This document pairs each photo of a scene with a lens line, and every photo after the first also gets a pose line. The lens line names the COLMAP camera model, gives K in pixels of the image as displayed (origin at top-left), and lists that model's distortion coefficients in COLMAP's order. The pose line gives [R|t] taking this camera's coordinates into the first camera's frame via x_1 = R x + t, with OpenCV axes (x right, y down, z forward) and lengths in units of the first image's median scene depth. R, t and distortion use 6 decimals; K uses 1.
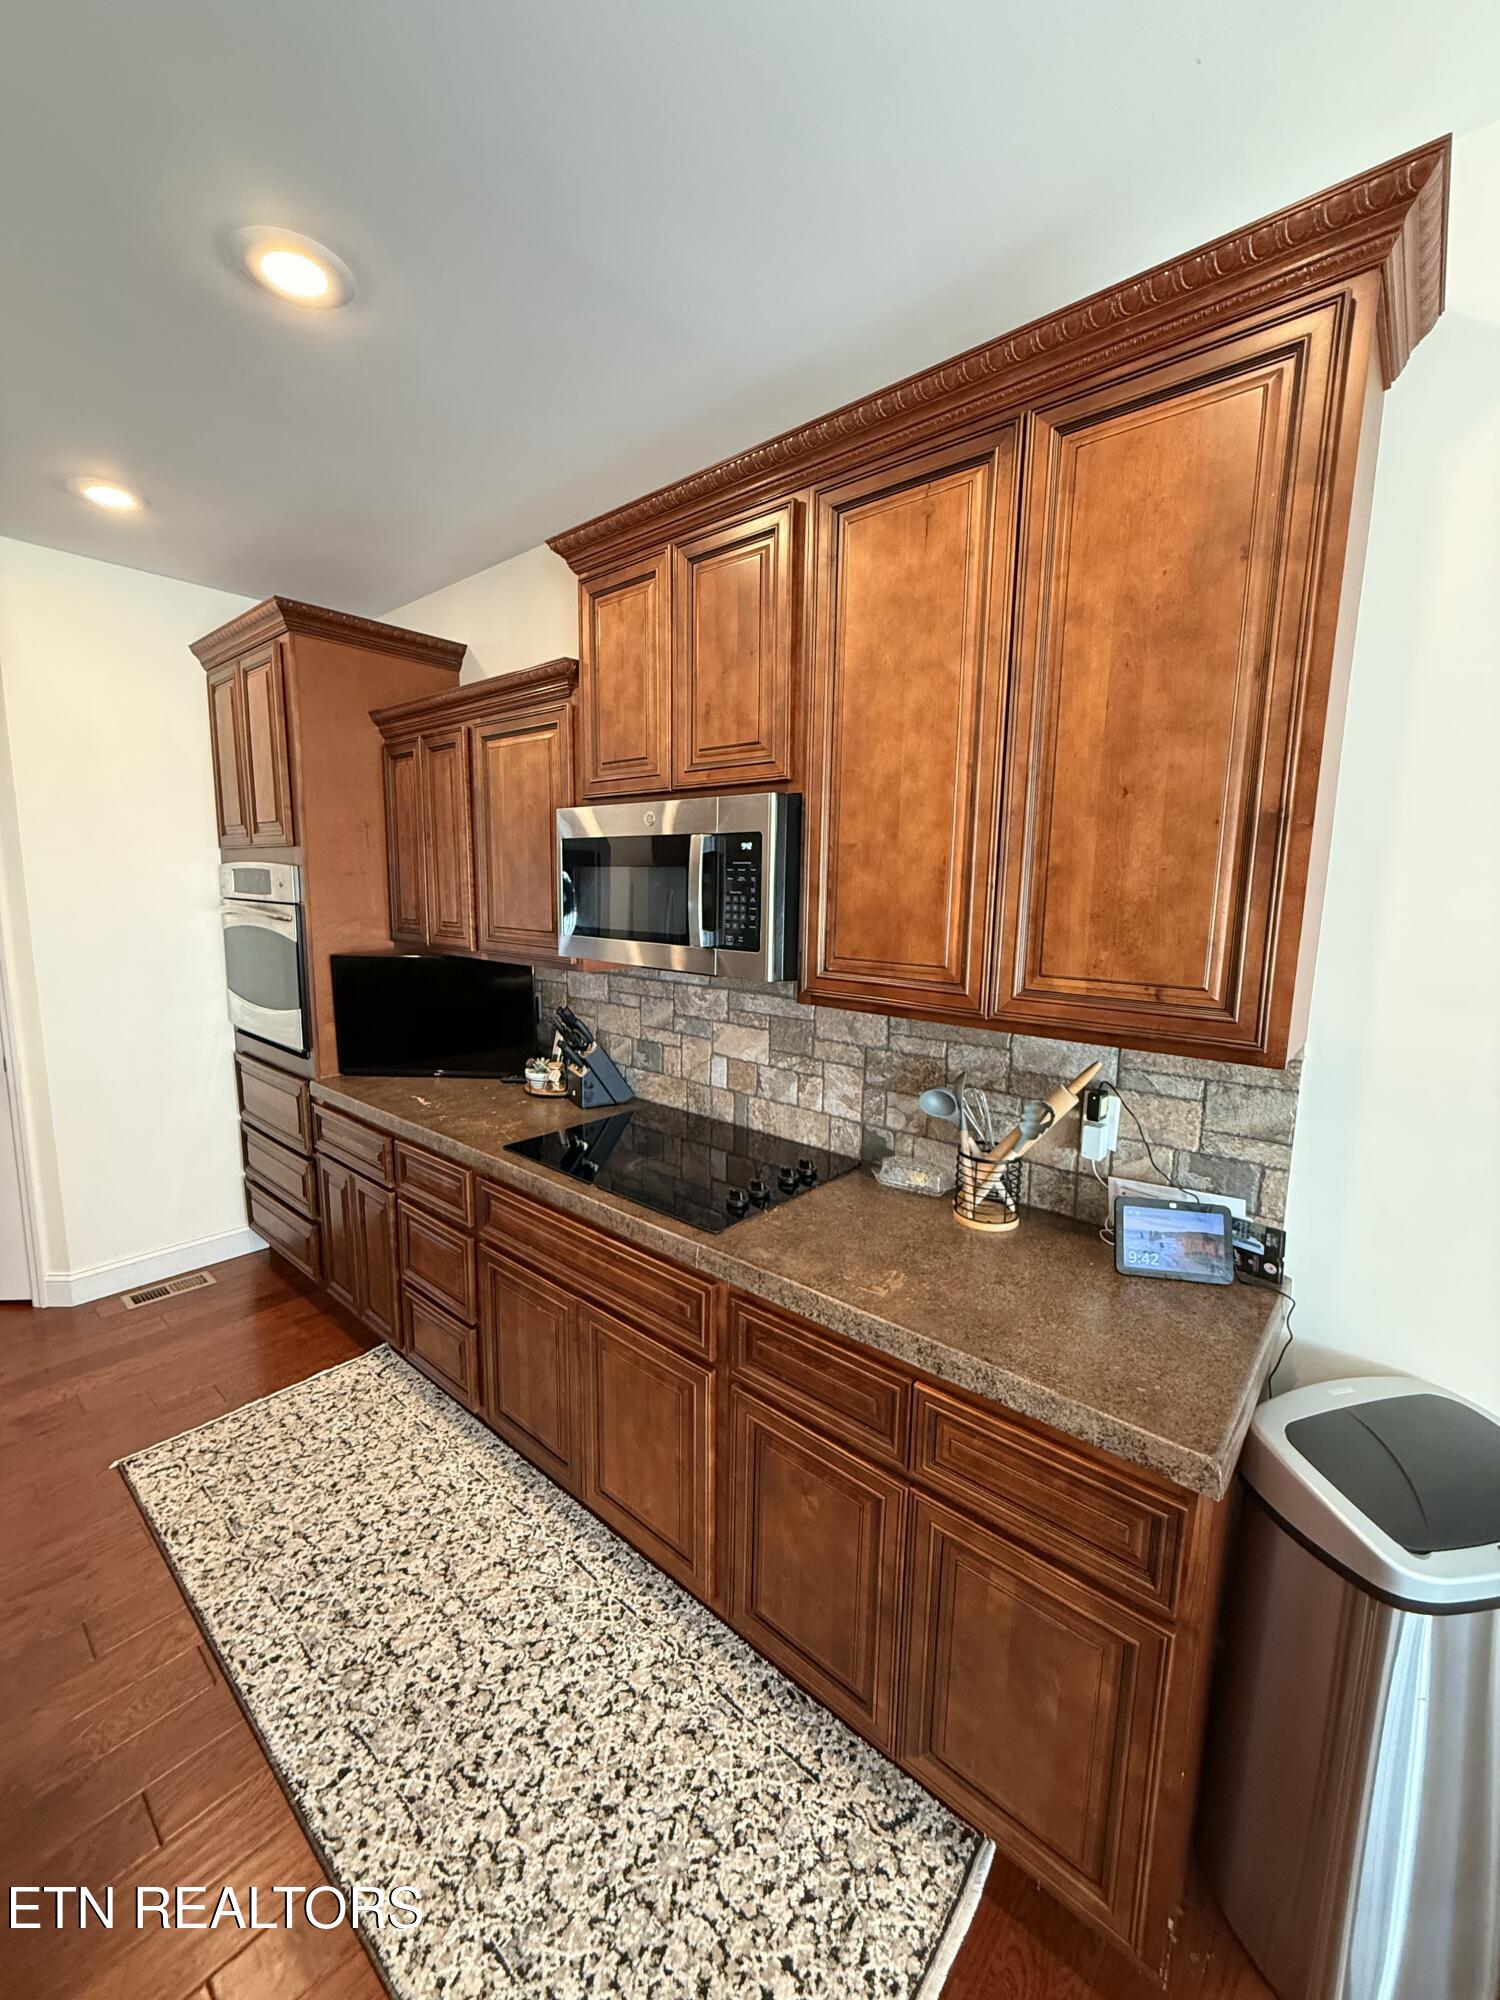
lens RADIAL K [[795.7, 0, 752.7], [0, 795.7, 997.9], [0, 0, 1]] dist [-0.000465, 0.000012]
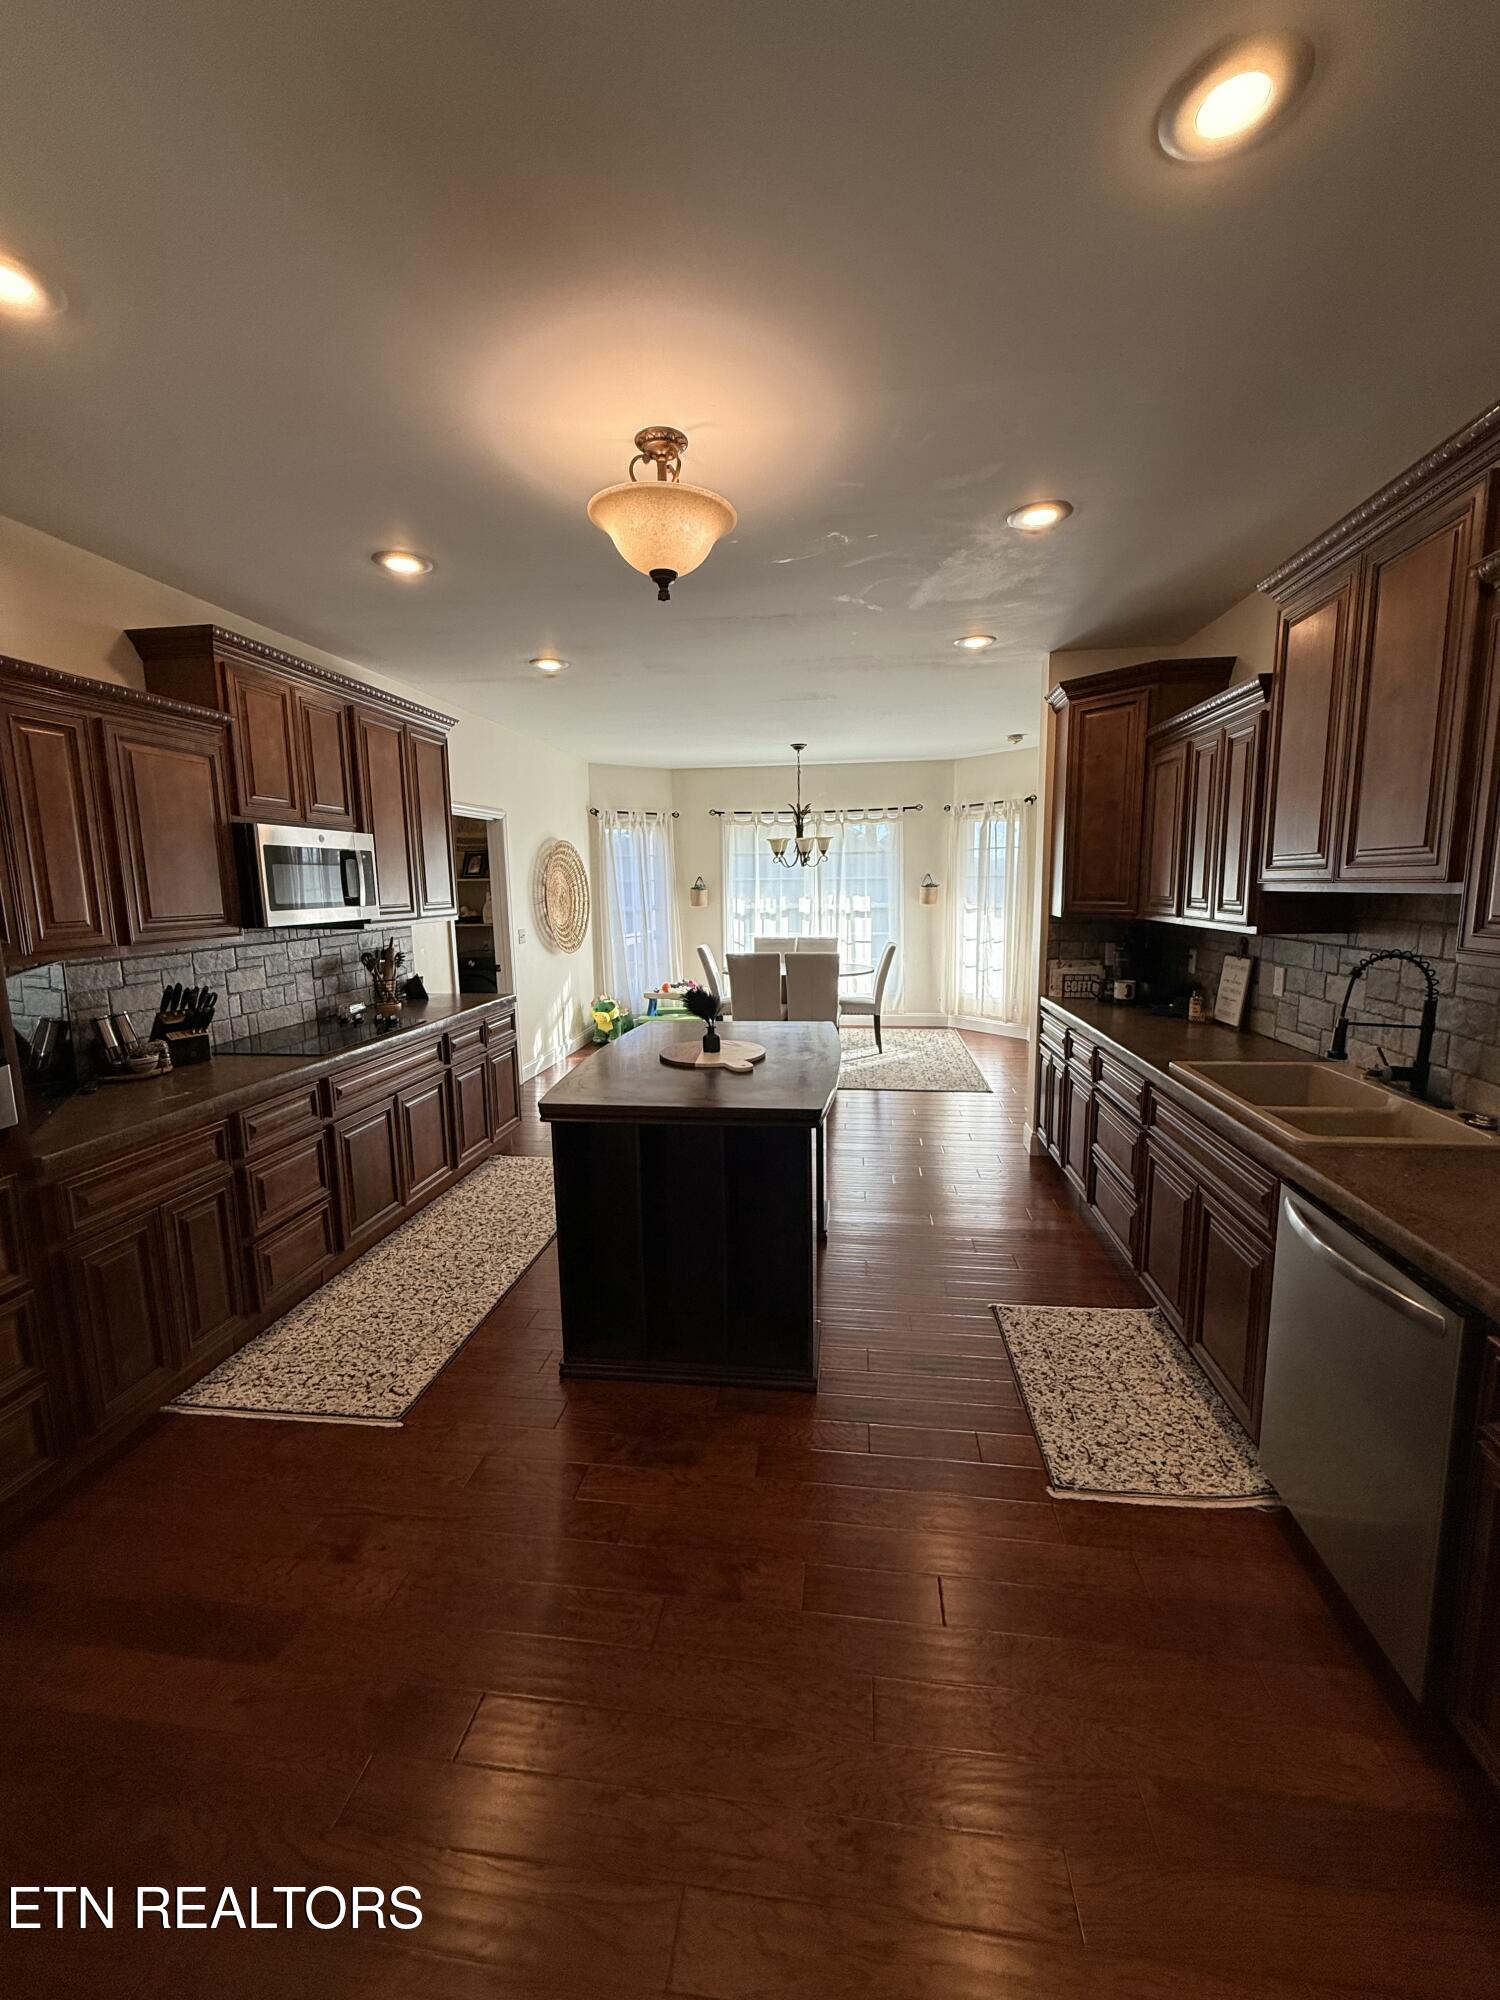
lens RADIAL K [[795.7, 0, 752.7], [0, 795.7, 997.9], [0, 0, 1]] dist [-0.000465, 0.000012]
pose [[-0.545664, -0.132782, 0.827418, -1.968922], [0.127034, 0.962850, 0.238291, -0.164930], [-0.828320, 0.235137, -0.508525, 1.069899]]
